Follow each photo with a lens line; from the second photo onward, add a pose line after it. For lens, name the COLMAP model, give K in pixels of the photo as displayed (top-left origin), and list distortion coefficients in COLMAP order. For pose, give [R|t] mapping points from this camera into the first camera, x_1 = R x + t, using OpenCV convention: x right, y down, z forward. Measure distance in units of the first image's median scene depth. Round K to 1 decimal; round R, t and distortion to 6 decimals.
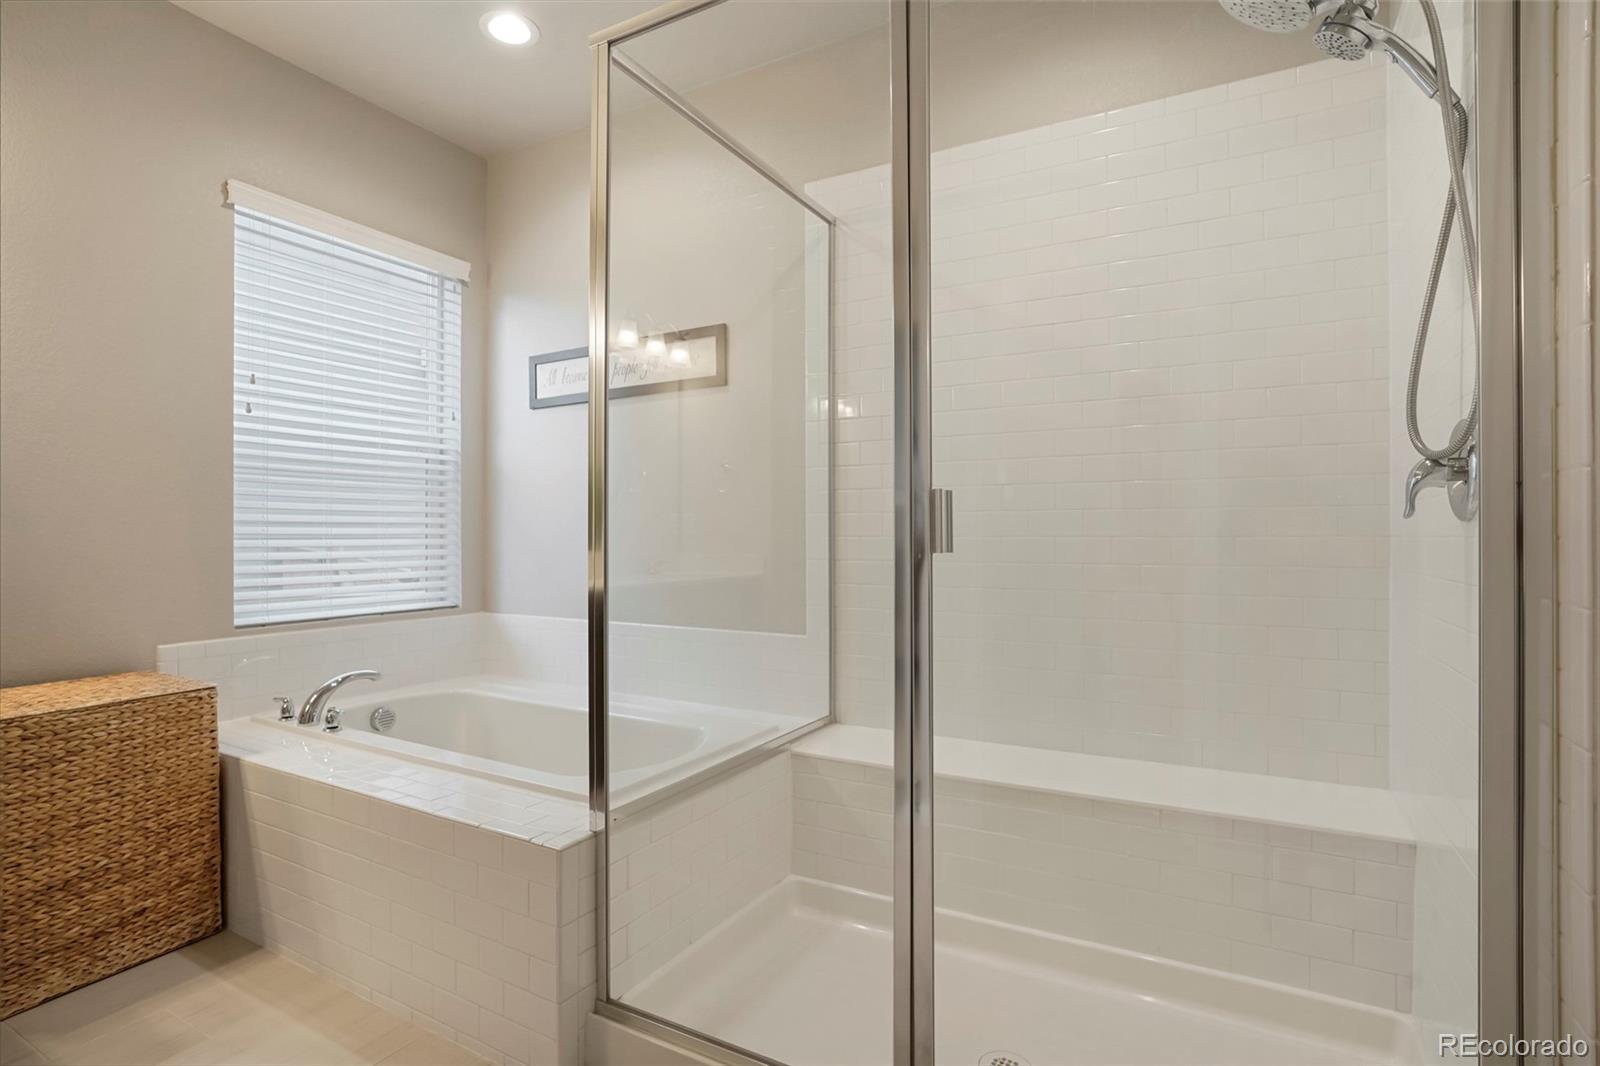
lens RADIAL K [[785.8, 0, 794.7], [0, 785.8, 541.5], [0, 0, 1]] dist [-0.035658, 0.005735]
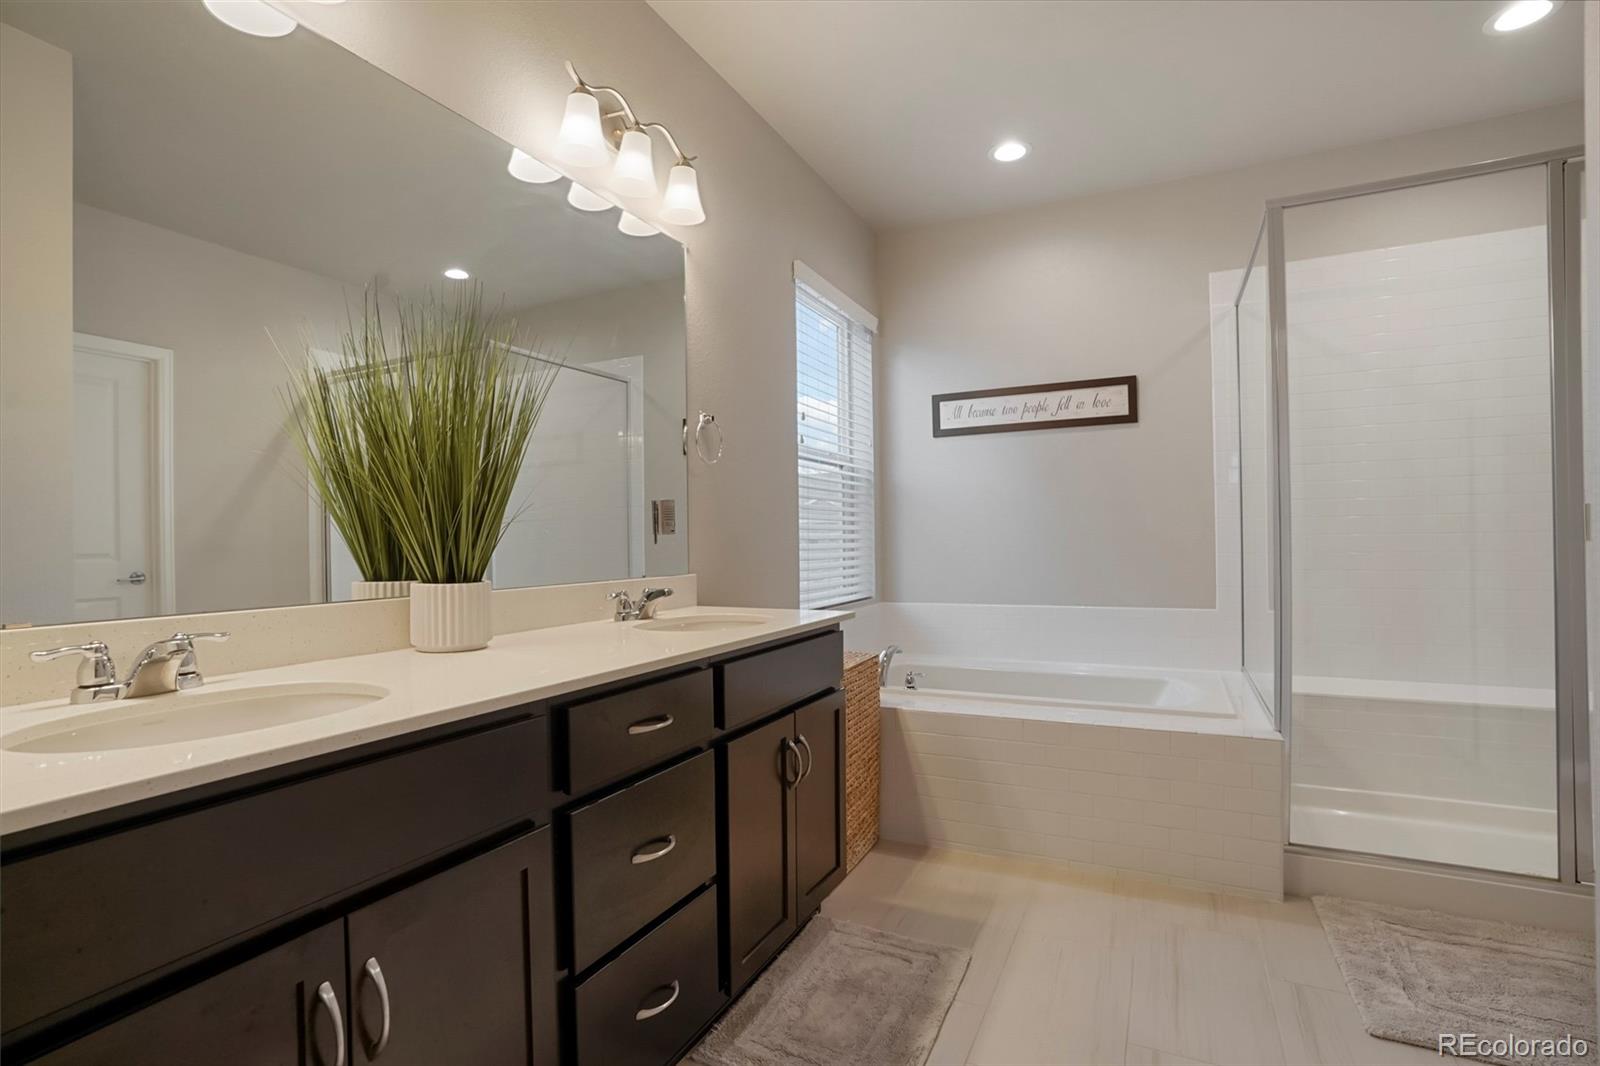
lens RADIAL K [[781.9, 0, 803.0], [0, 781.9, 533.1], [0, 0, 1]] dist [-0.014957, -0.000030]
pose [[0.996430, -0.010033, 0.083828, -0.656825], [0.012007, 0.999662, -0.023078, 0.009360], [-0.083568, 0.024002, 0.996213, -0.218306]]
